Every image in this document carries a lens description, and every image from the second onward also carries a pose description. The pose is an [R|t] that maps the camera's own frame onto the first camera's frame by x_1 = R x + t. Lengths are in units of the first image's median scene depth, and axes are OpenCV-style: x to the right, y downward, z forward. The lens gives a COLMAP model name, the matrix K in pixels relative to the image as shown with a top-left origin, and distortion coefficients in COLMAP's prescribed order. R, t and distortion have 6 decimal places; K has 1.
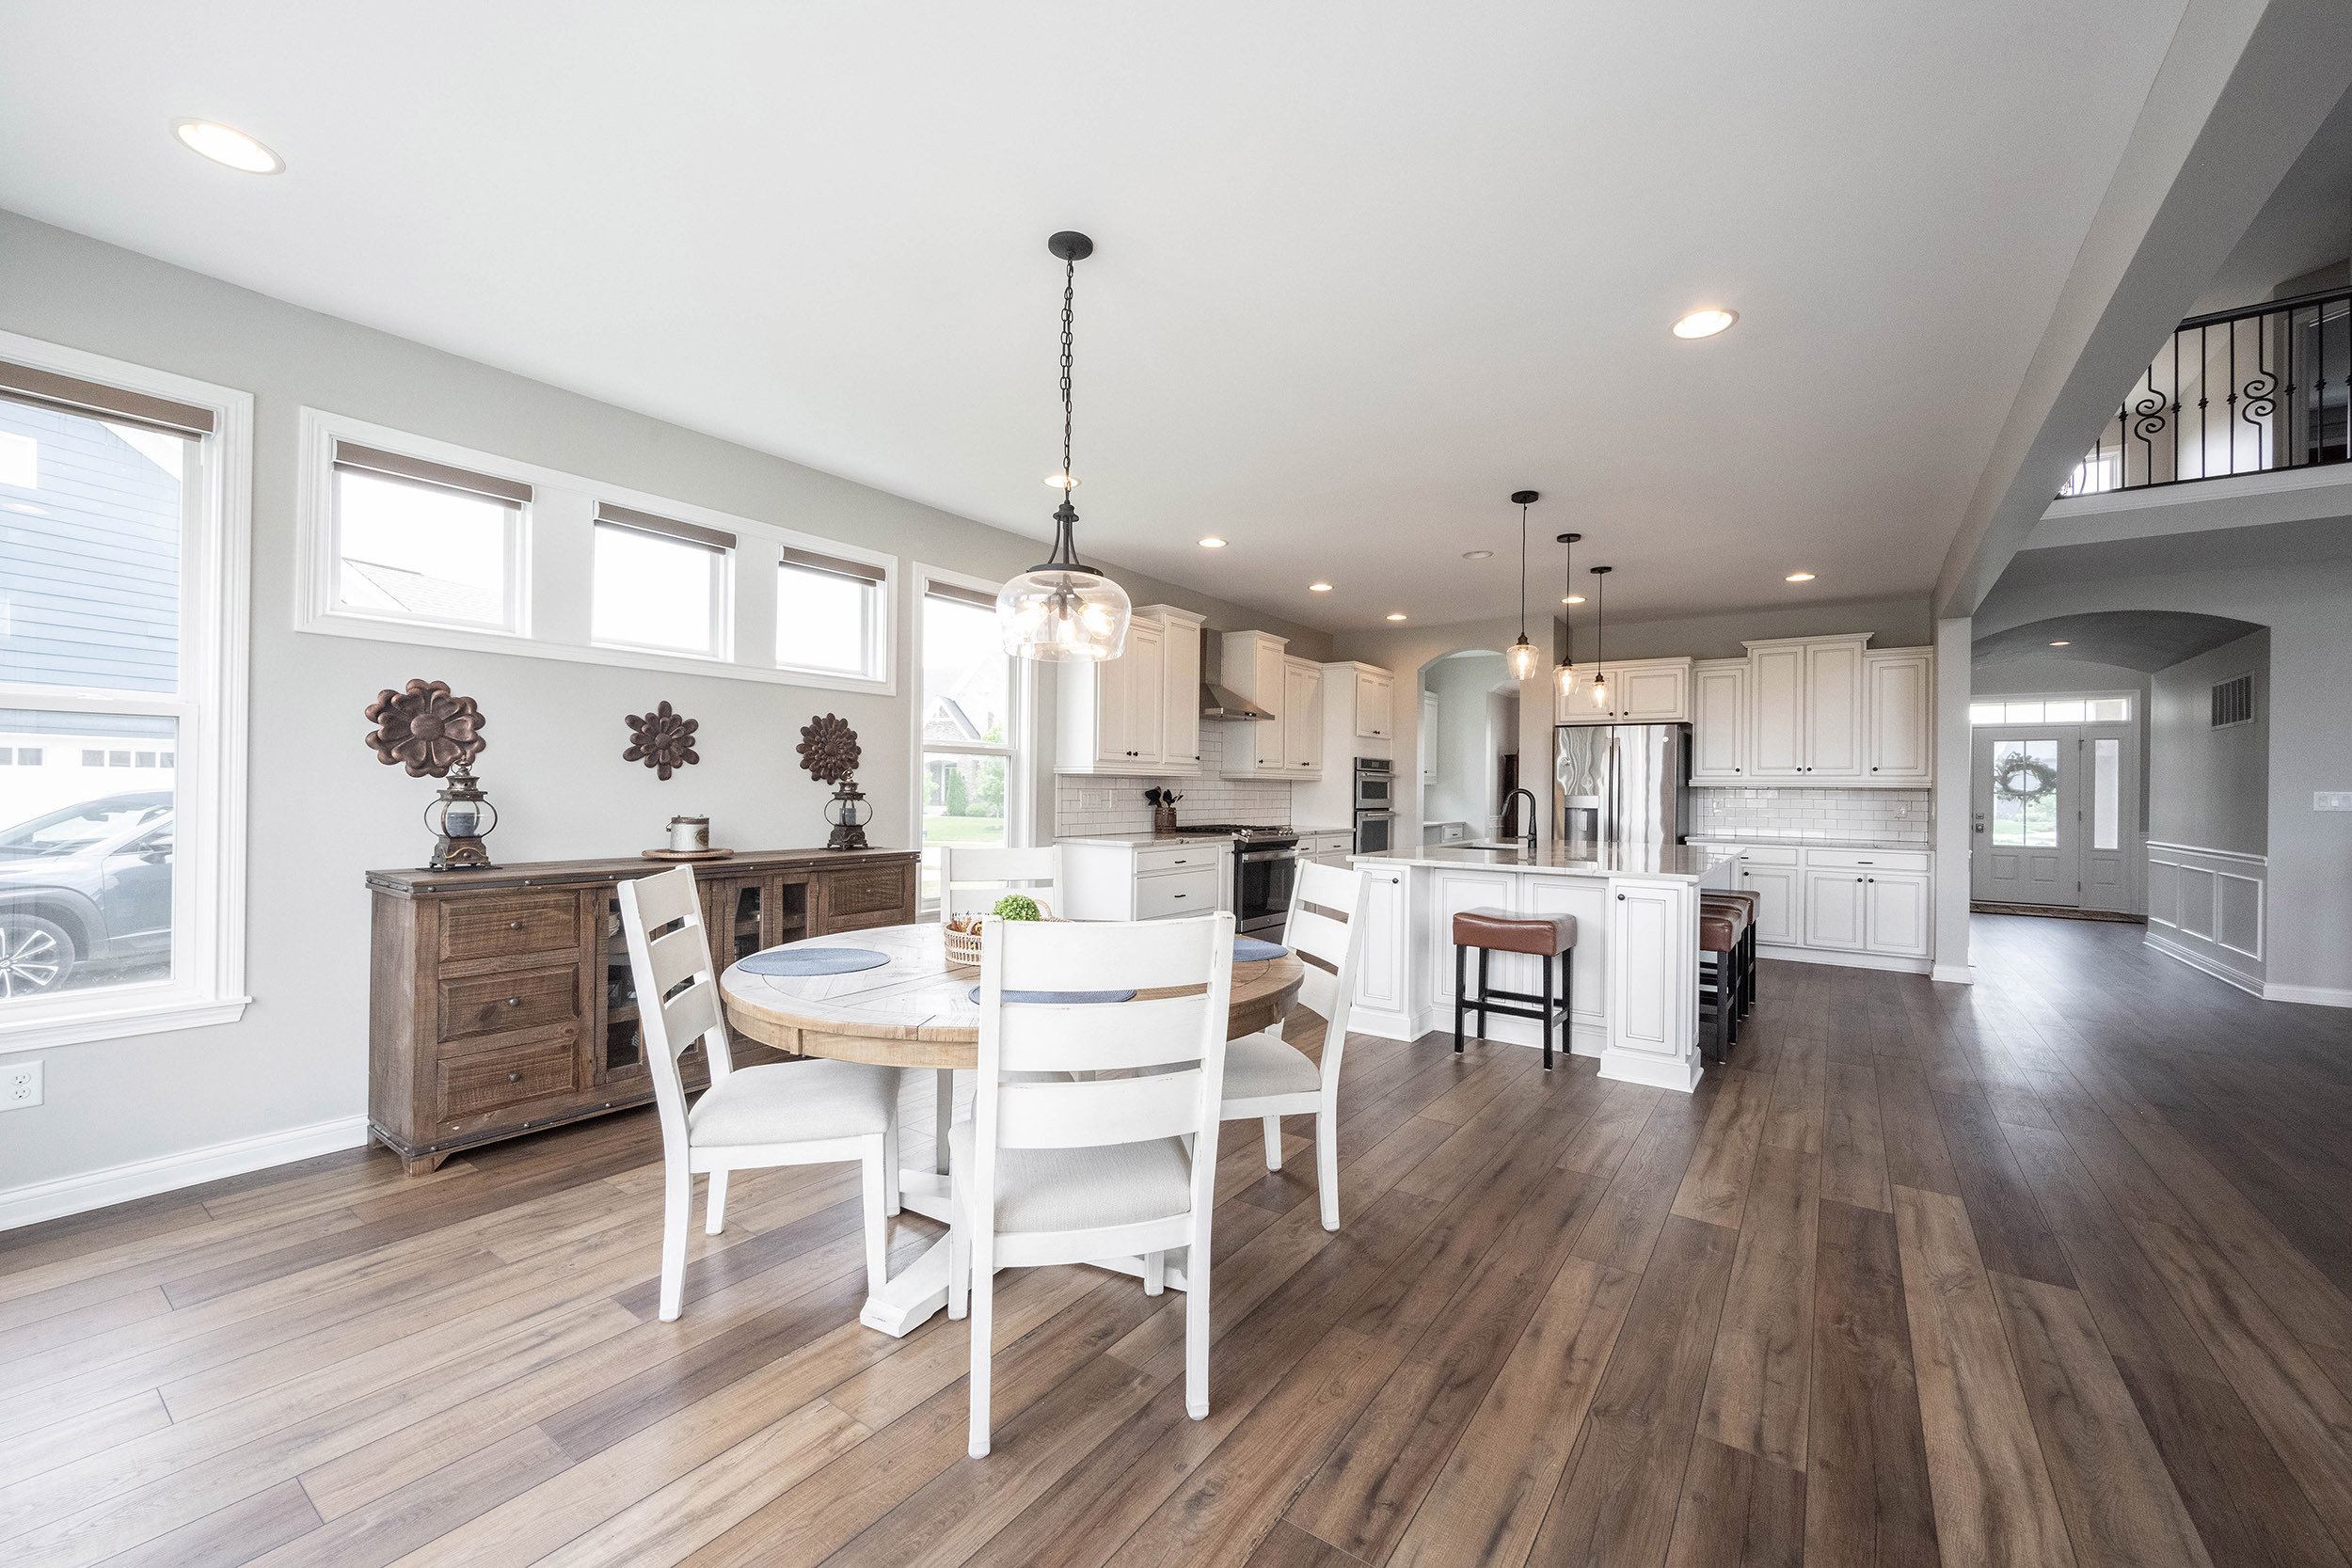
lens RADIAL K [[925.0, 0, 1173.3], [0, 925.0, 783.7], [0, 0, 1]] dist [-0.000119, 0.000183]
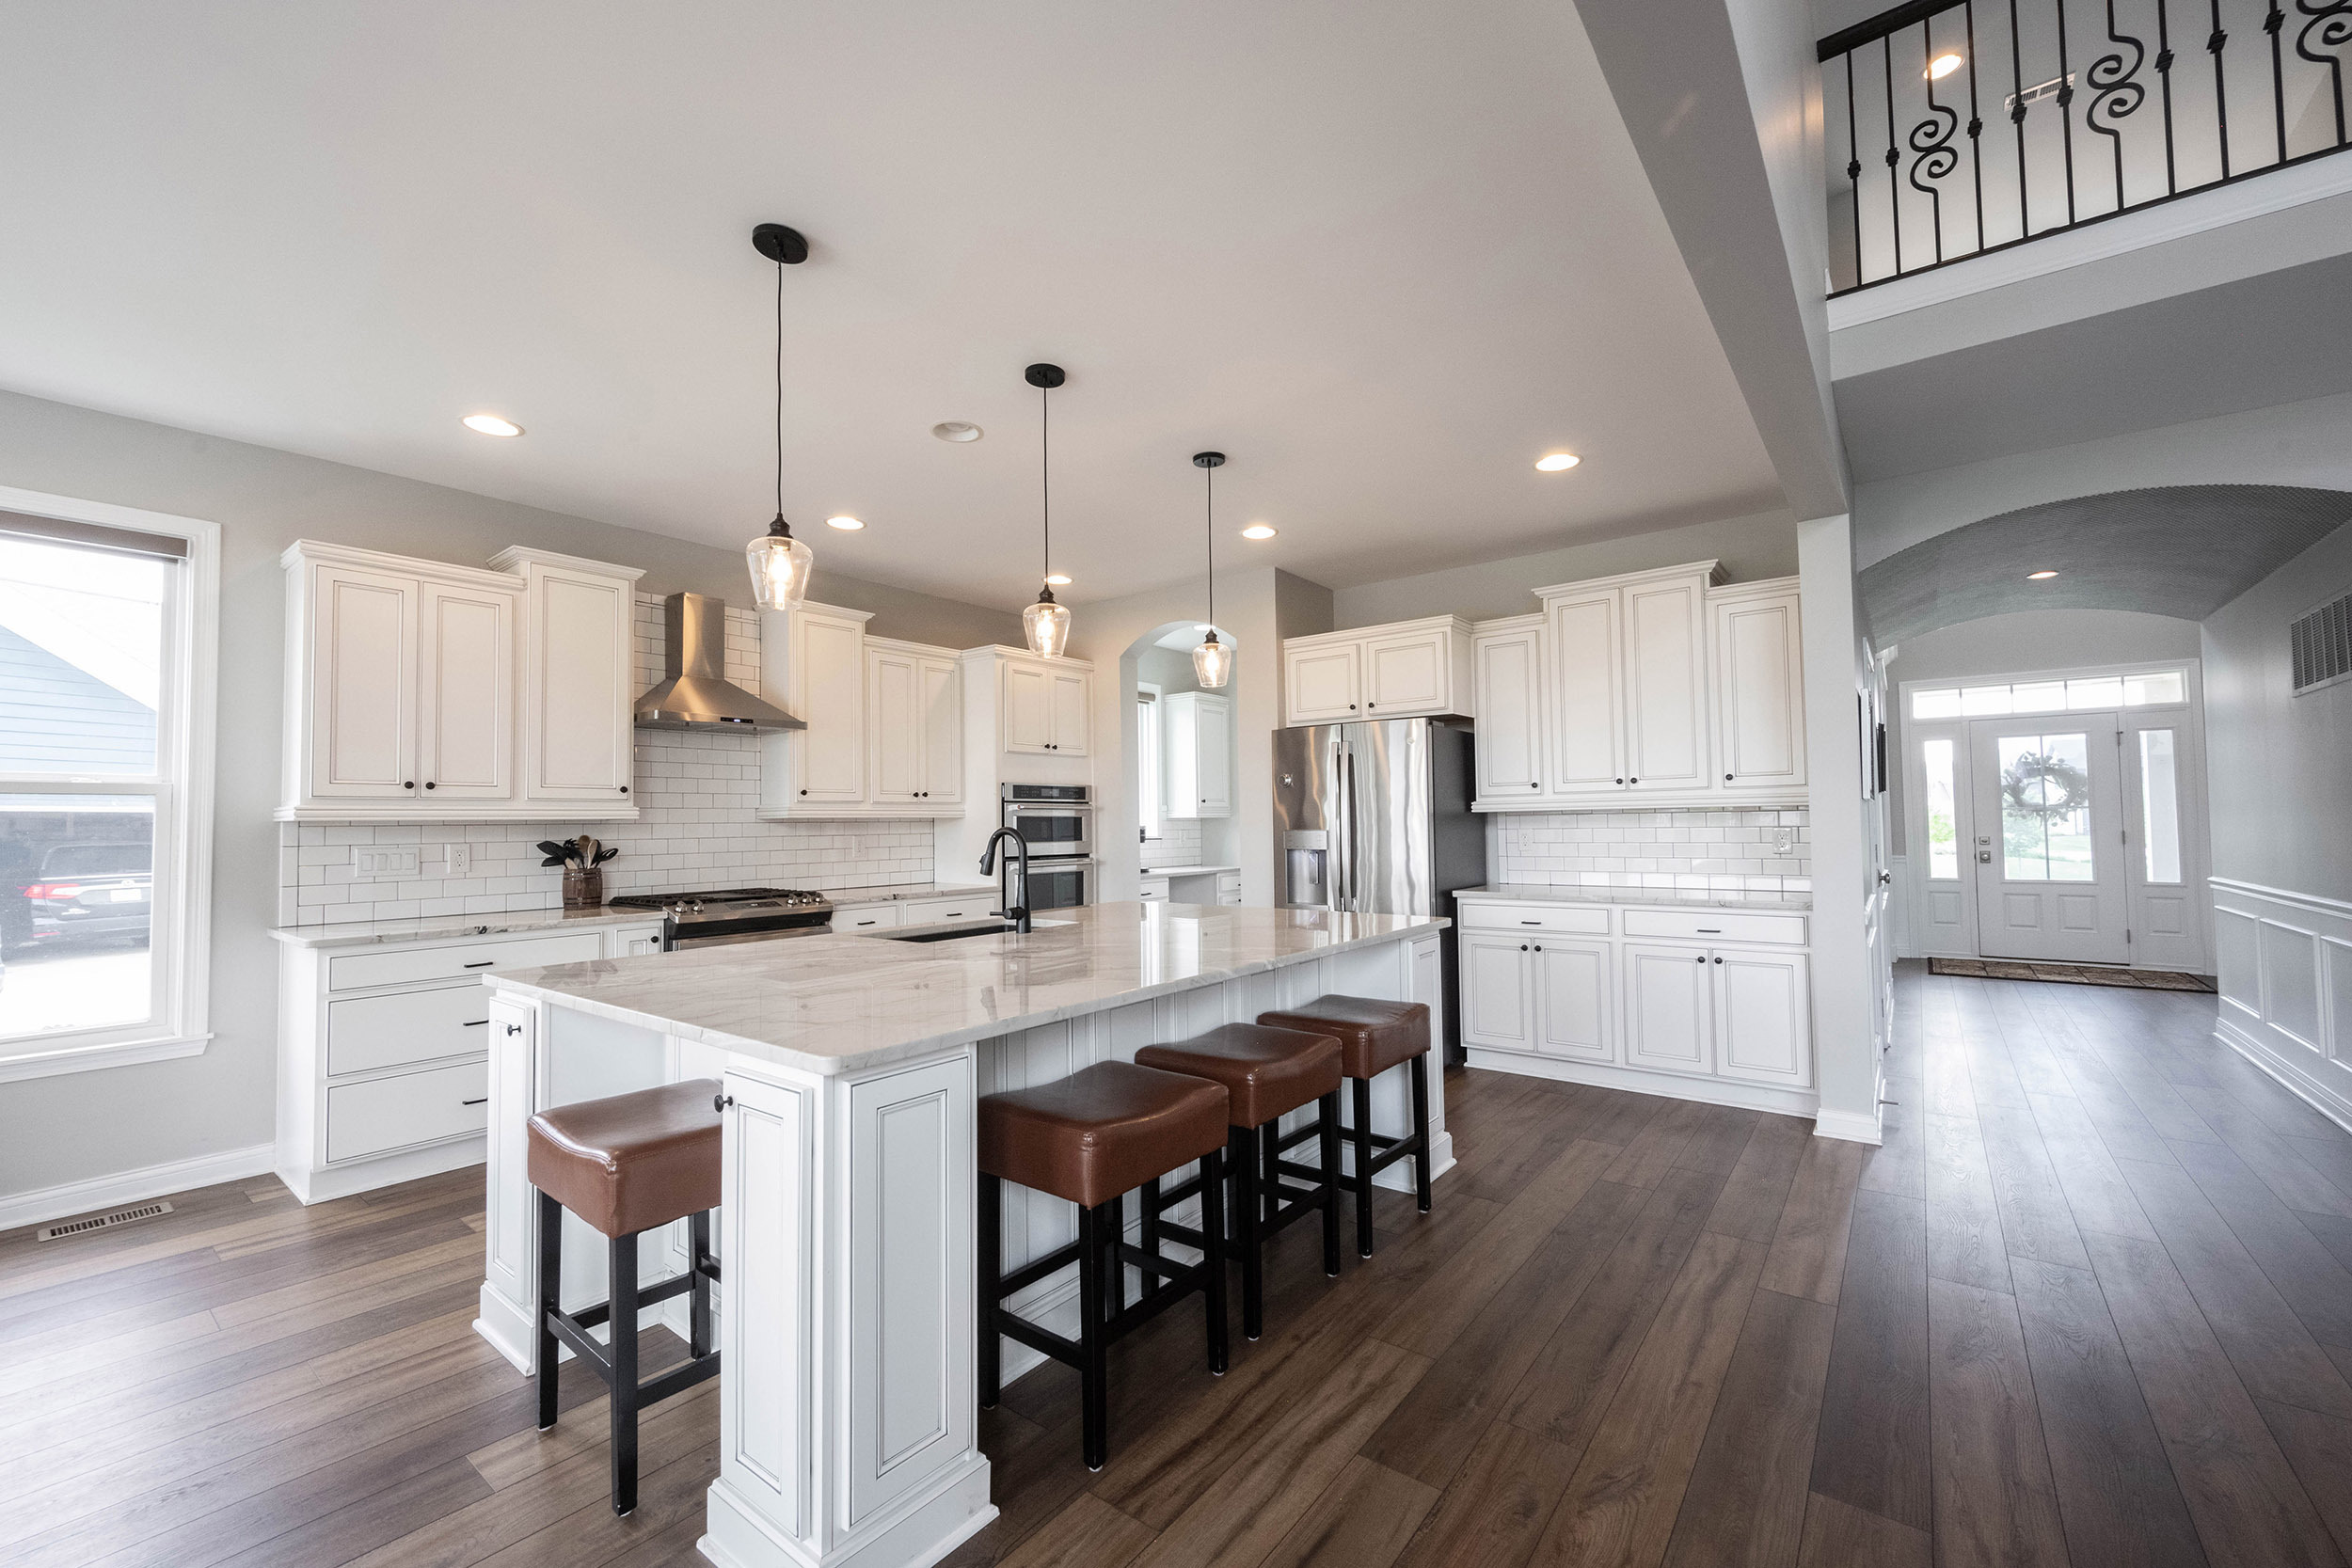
lens RADIAL K [[942.1, 0, 1174.4], [0, 942.1, 792.8], [0, 0, 1]] dist [-0.001690, -0.000292]
pose [[0.998569, -0.027983, -0.045567, 0.378400], [0.026649, 0.999206, -0.029626, 0.003176], [0.046360, 0.028369, 0.998522, 0.321039]]
